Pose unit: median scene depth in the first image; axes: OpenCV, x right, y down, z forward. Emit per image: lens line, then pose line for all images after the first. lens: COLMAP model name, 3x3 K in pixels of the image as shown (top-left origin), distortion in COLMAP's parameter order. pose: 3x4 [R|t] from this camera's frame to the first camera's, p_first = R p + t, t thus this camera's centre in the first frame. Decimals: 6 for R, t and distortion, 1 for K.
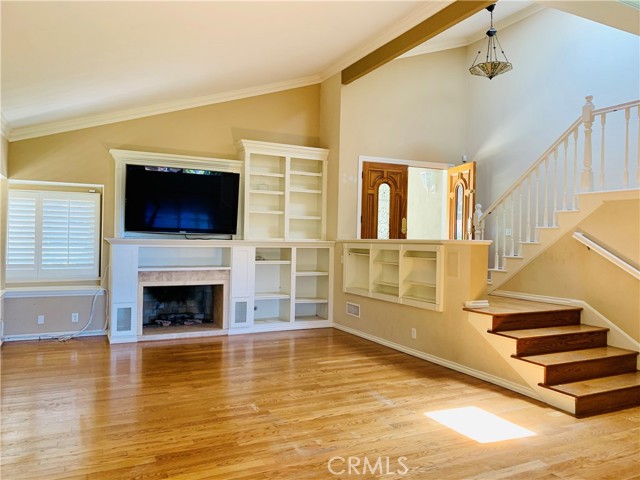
lens RADIAL K [[490.0, 0, 318.0], [0, 490.0, 242.0], [0, 0, 1]] dist [0.033342, -0.006254]
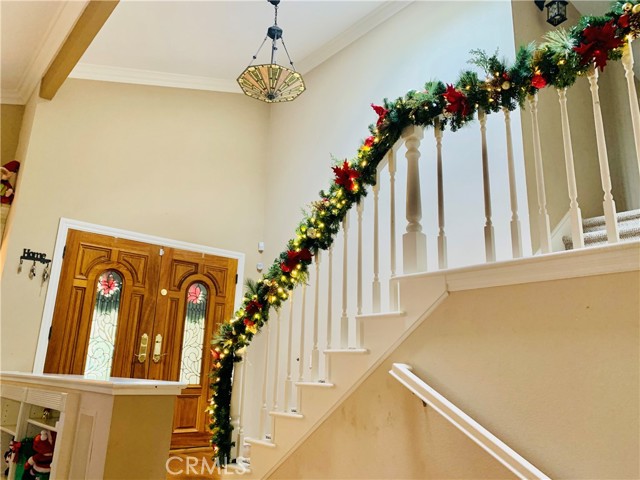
lens RADIAL K [[490.0, 0, 319.6], [0, 490.0, 238.3], [0, 0, 1]] dist [0.033342, -0.006254]
pose [[0.965917, 0.084219, 0.244770, 0.229836], [-0.015936, 0.963146, -0.268508, -0.005259], [-0.258362, 0.255456, 0.931660, 0.393833]]
